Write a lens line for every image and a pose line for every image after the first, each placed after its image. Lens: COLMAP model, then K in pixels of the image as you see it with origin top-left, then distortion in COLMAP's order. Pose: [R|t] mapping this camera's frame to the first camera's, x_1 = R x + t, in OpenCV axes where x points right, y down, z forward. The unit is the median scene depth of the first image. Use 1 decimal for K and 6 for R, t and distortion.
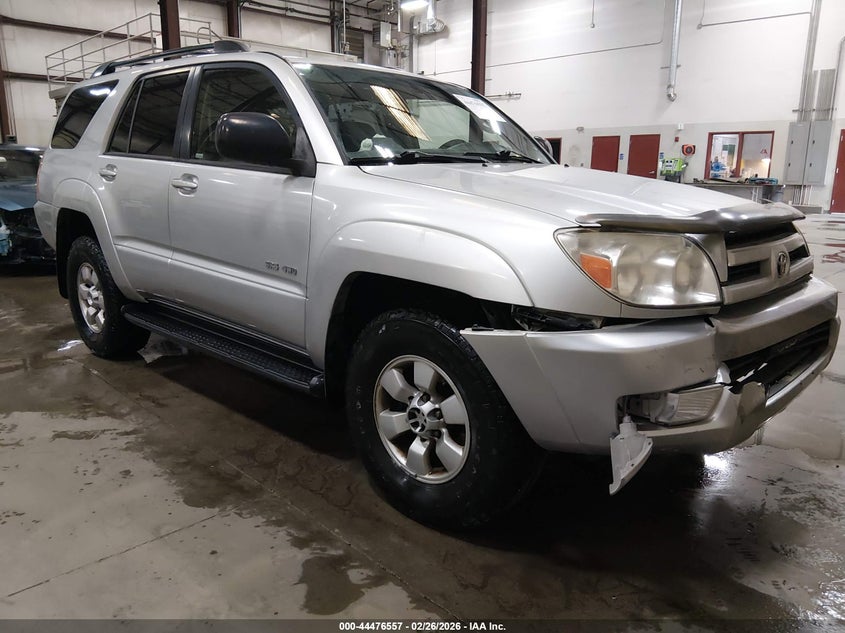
lens RADIAL K [[668.4, 0, 424.4], [0, 668.4, 311.2], [0, 0, 1]] dist [-0.004314, -0.007190]
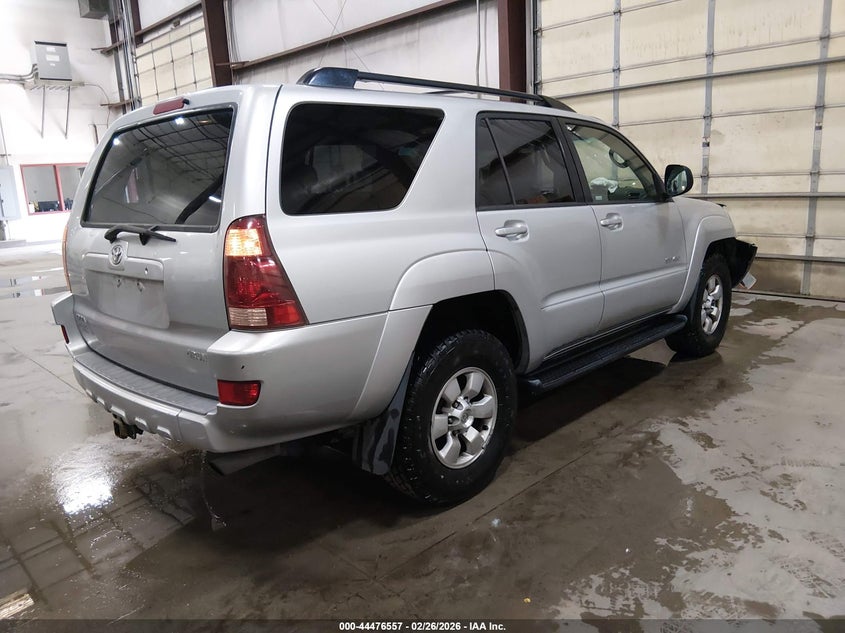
lens RADIAL K [[639.0, 0, 411.3], [0, 639.0, 317.6], [0, 0, 1]] dist [-0.002183, -0.003596]
pose [[-0.003864, -0.196061, 0.980584, -1.487818], [0.269561, 0.944088, 0.189826, -0.336973], [-0.962975, 0.265061, 0.049203, 1.321449]]
